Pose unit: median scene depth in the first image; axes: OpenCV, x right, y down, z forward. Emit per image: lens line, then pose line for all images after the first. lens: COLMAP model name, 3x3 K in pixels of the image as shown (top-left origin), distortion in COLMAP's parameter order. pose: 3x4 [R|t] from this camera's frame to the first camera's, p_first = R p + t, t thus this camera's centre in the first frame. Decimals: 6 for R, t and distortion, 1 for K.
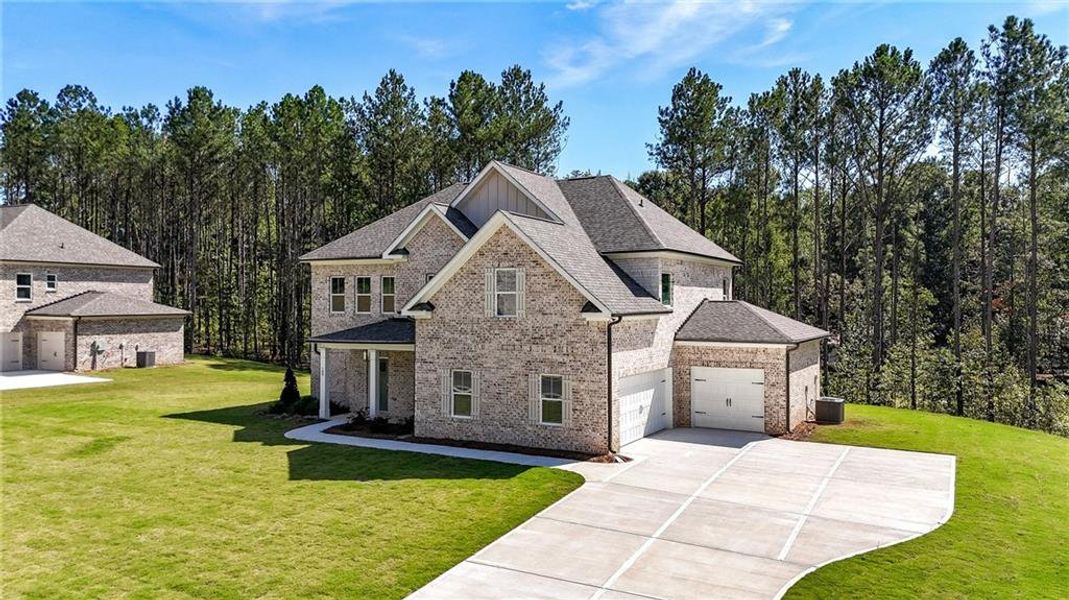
lens RADIAL K [[778.6, 0, 523.5], [0, 778.6, 297.0], [0, 0, 1]] dist [0.080447, -0.097587]
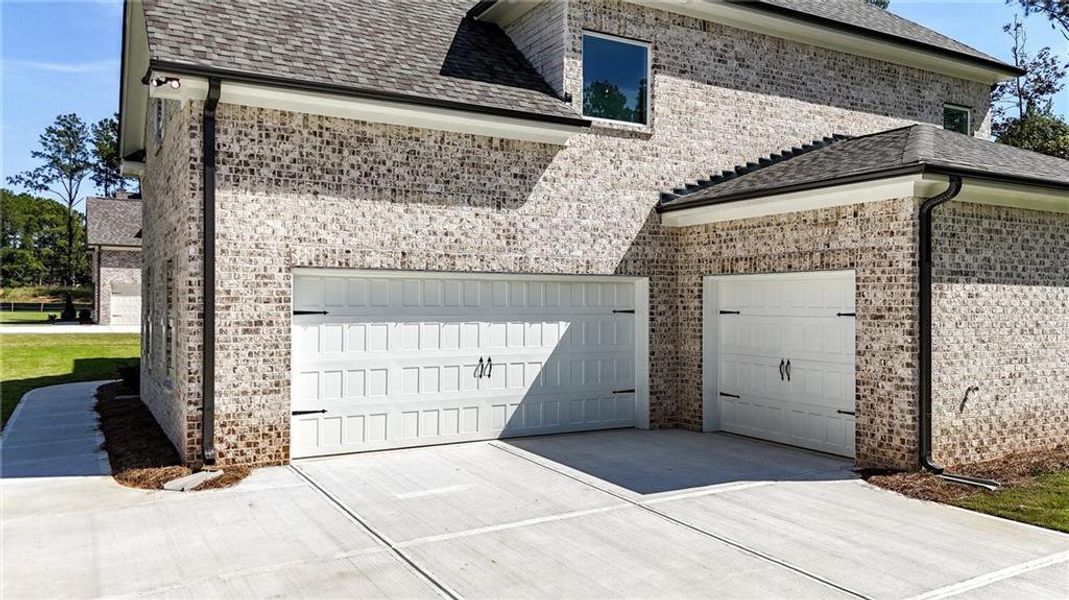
lens RADIAL K [[778.6, 0, 523.5], [0, 778.6, 297.0], [0, 0, 1]] dist [0.080447, -0.097587]
pose [[0.861242, 0.002449, -0.508189, 0.351462], [-0.002001, 0.999997, 0.001427, 0.102692], [0.508191, -0.000212, 0.861244, 0.638228]]
